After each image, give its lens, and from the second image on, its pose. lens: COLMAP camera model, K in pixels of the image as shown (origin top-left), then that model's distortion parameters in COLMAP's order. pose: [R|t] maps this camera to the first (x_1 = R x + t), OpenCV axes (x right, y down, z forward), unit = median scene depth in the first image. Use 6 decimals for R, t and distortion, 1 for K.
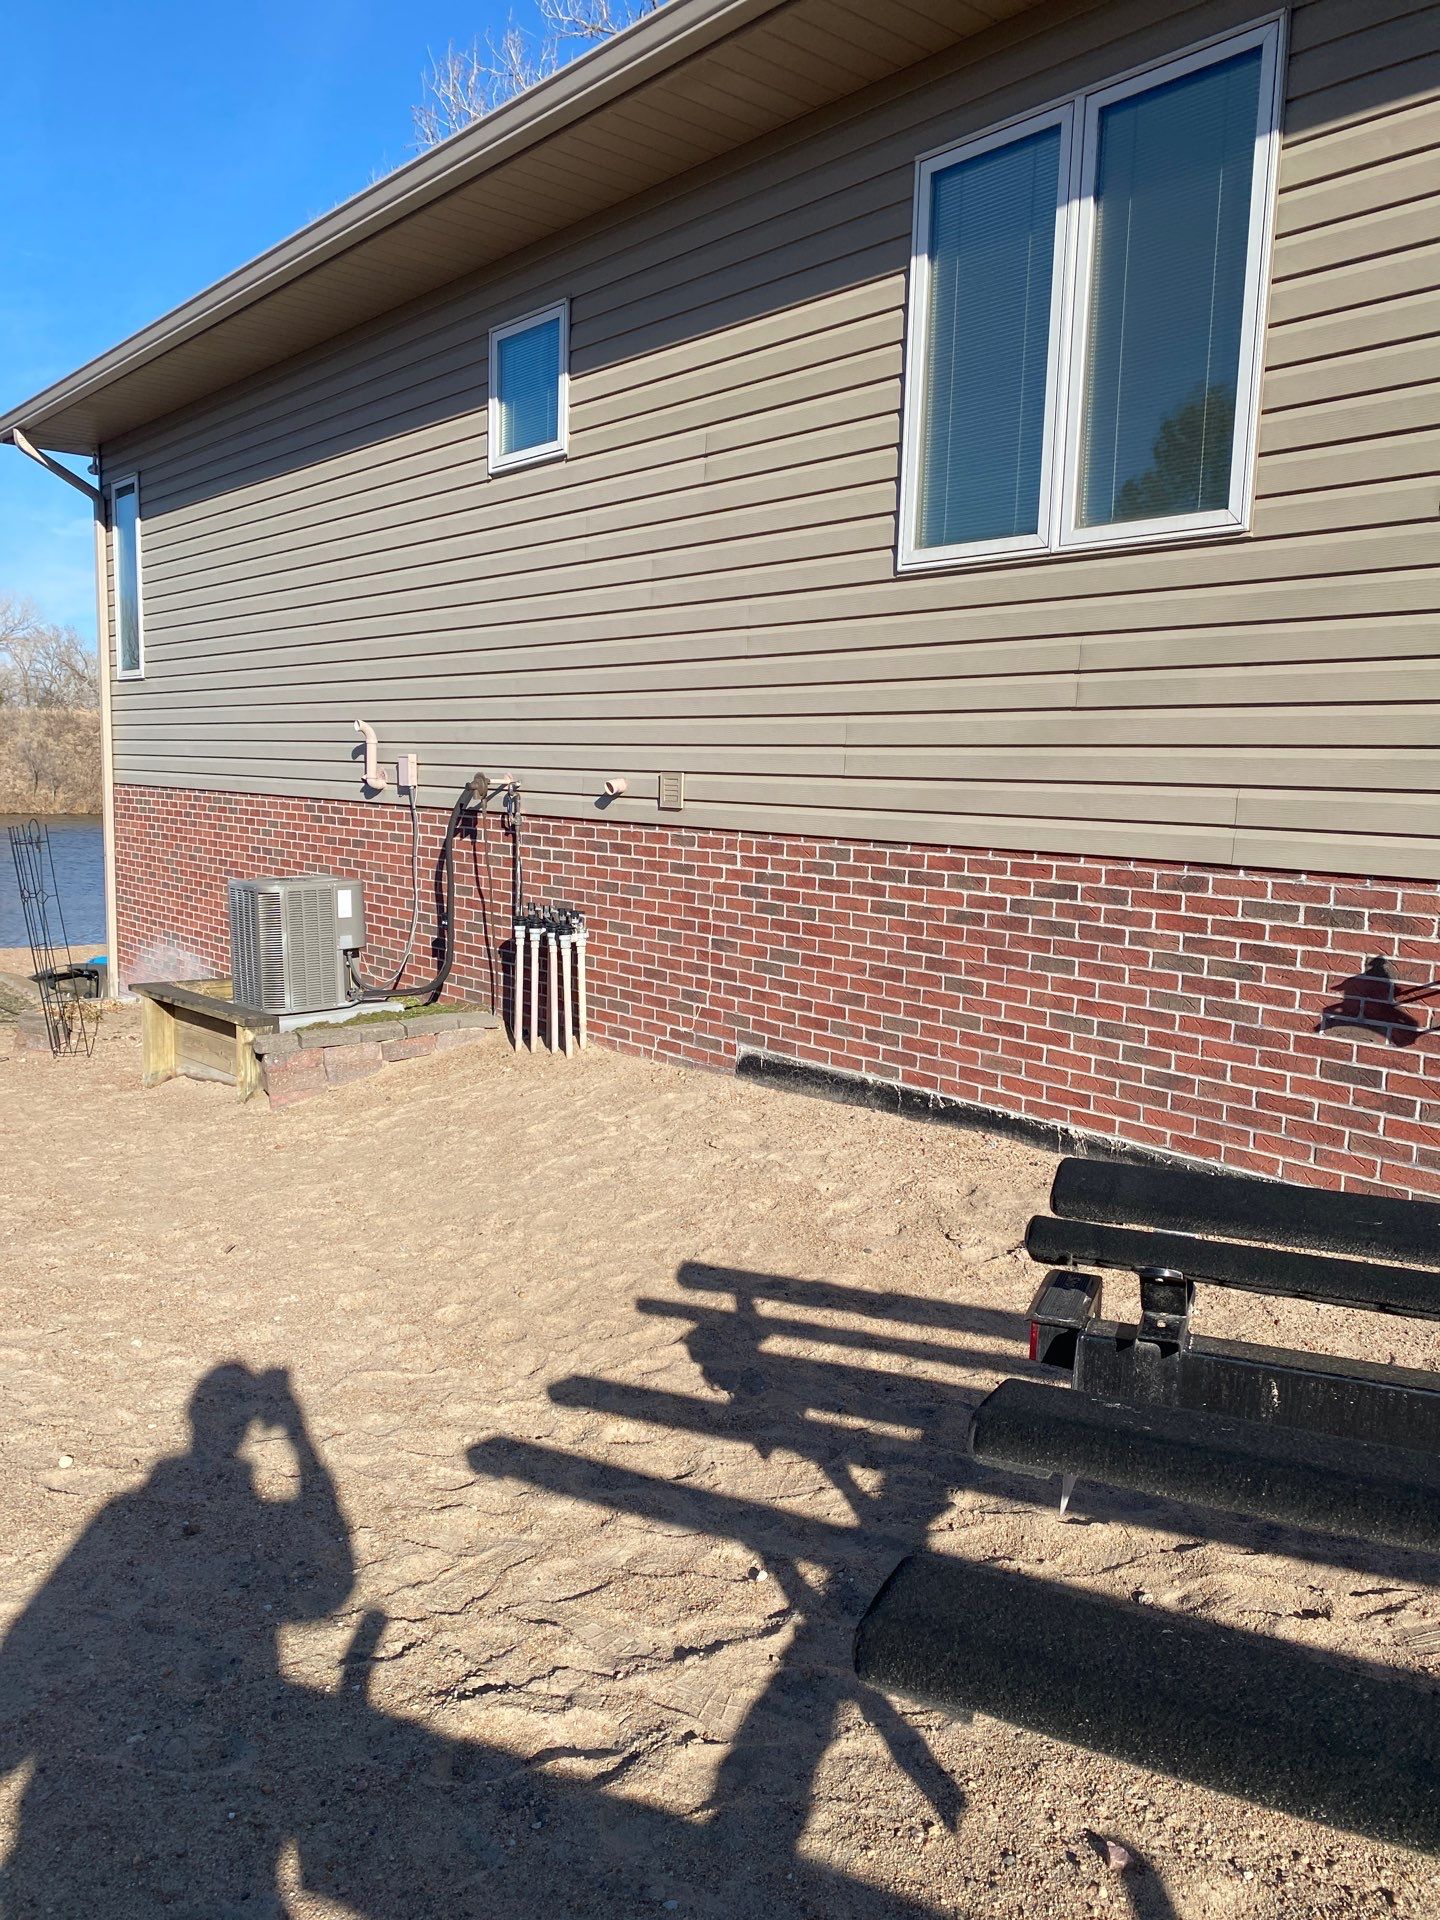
lens RADIAL K [[1452.2, 0, 727.4], [0, 1452.2, 978.0], [0, 0, 1]] dist [0.029382, -0.028164]
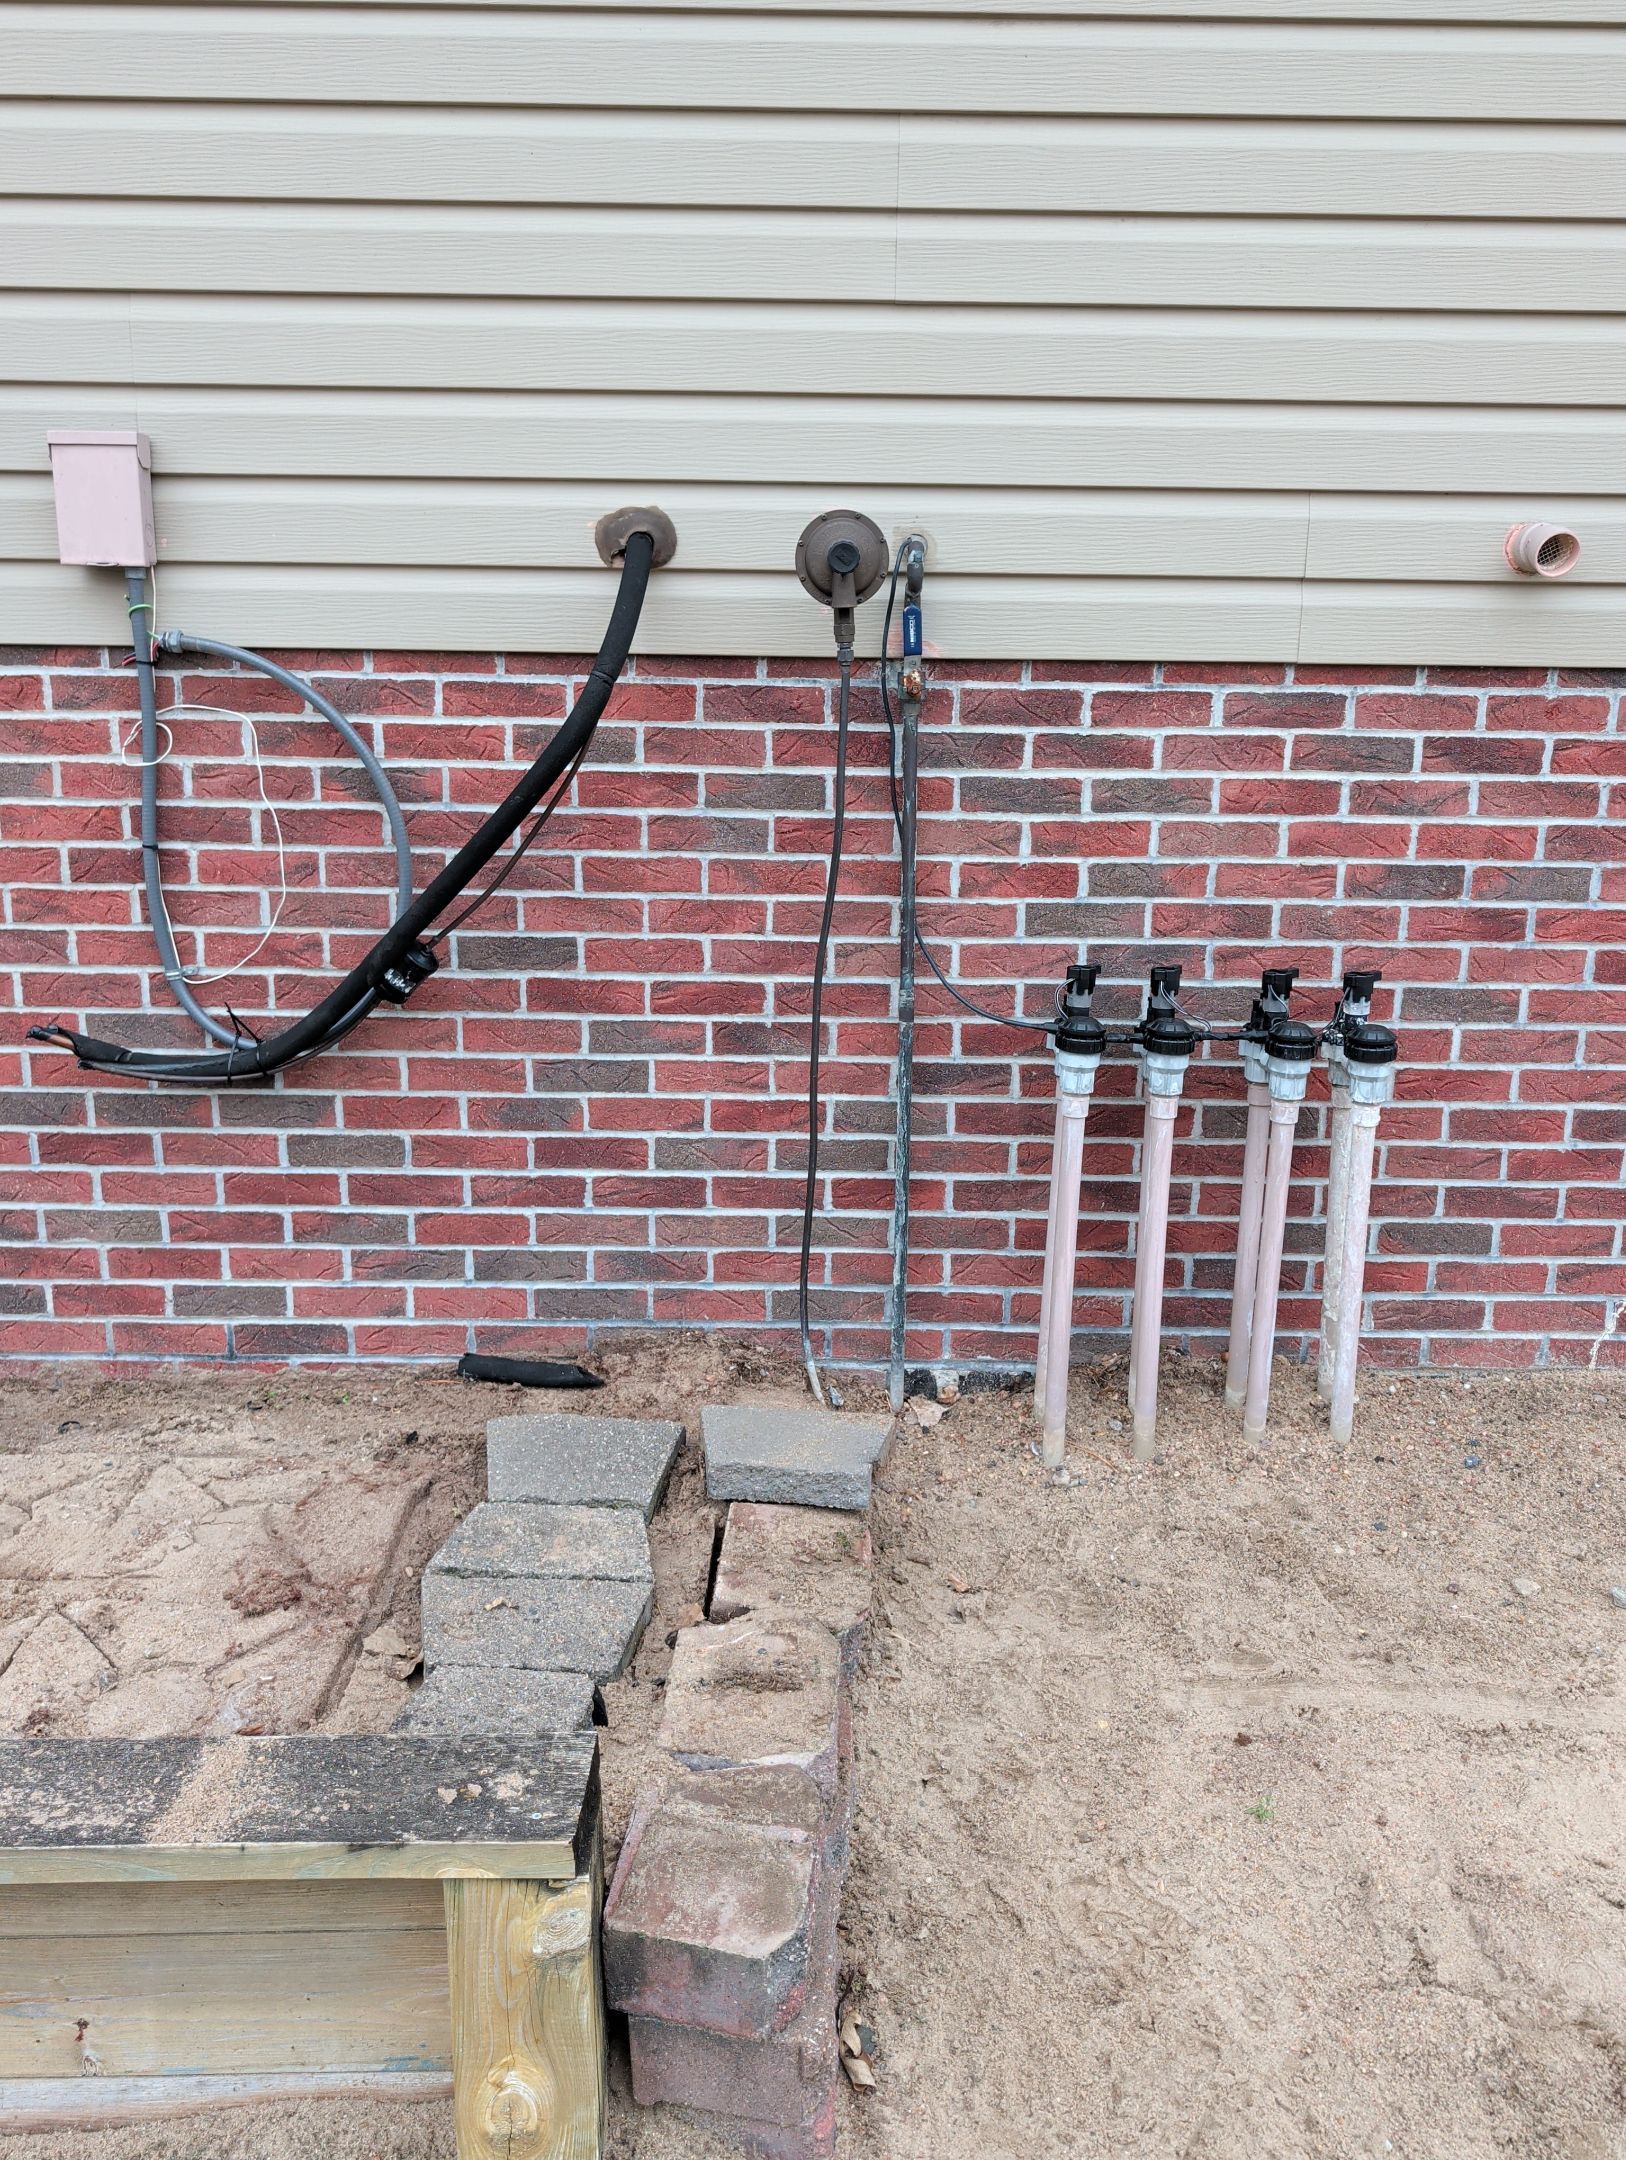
lens RADIAL K [[1812.6, 0, 804.3], [0, 1812.6, 1078.8], [0, 0, 1]] dist [0.028179, -0.048643]
pose [[0.640905, -0.206138, 0.739424, -0.518380], [0.110853, 0.978025, 0.176573, -0.116916], [-0.759574, -0.031199, 0.649672, 0.936456]]
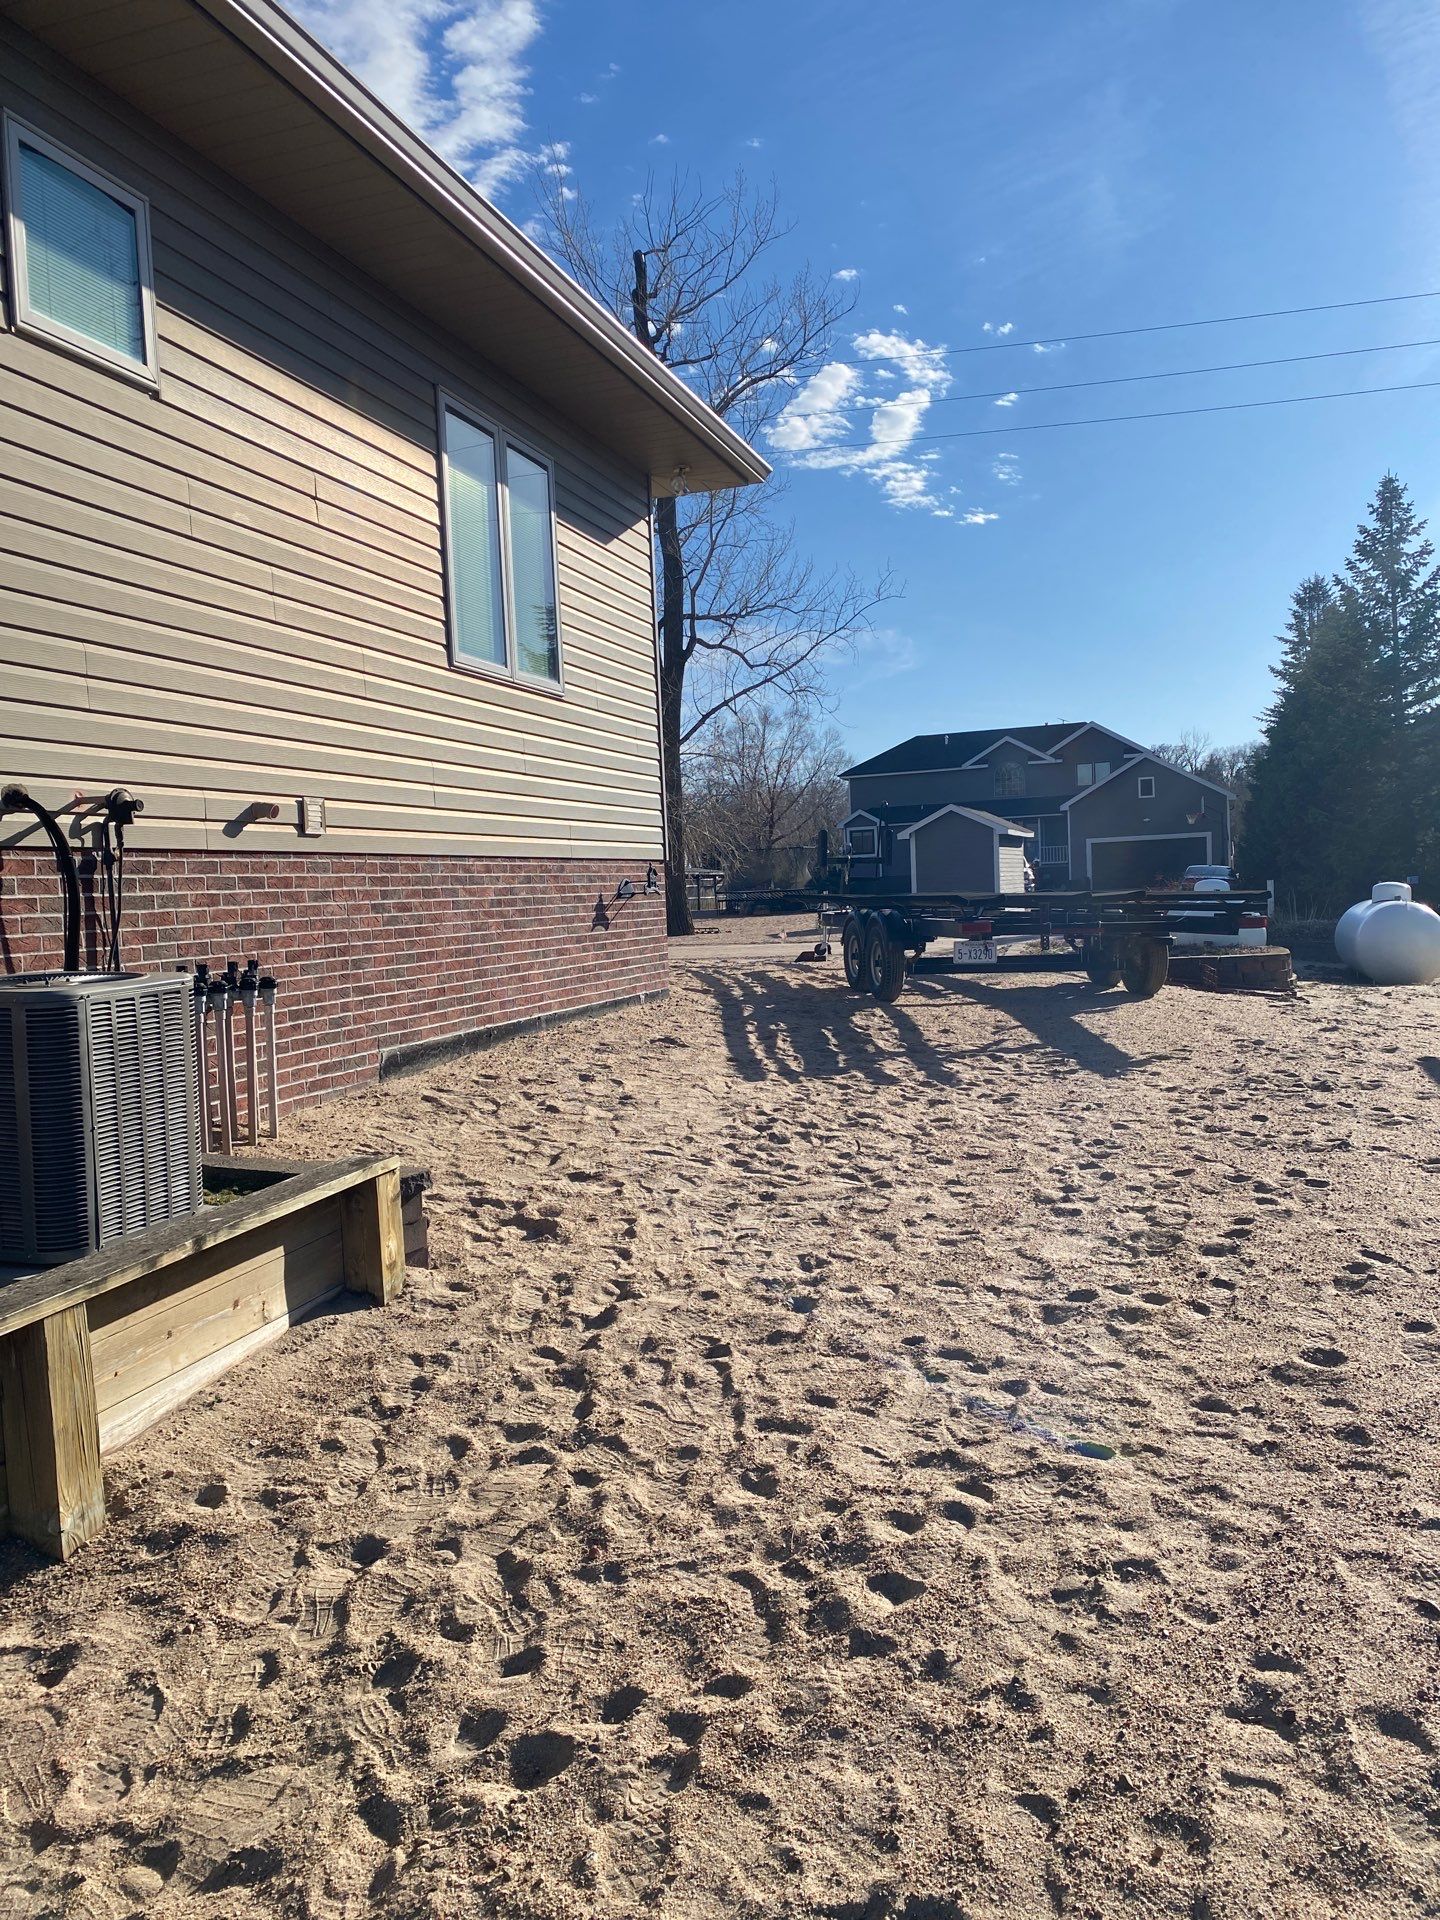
lens RADIAL K [[1452.2, 0, 724.6], [0, 1452.2, 947.7], [0, 0, 1]] dist [0.029382, -0.028164]
pose [[-0.531650, -0.040036, 0.846017, -1.049209], [0.145893, 0.979622, 0.138040, -0.142532], [-0.834304, 0.196817, -0.514976, 1.336918]]
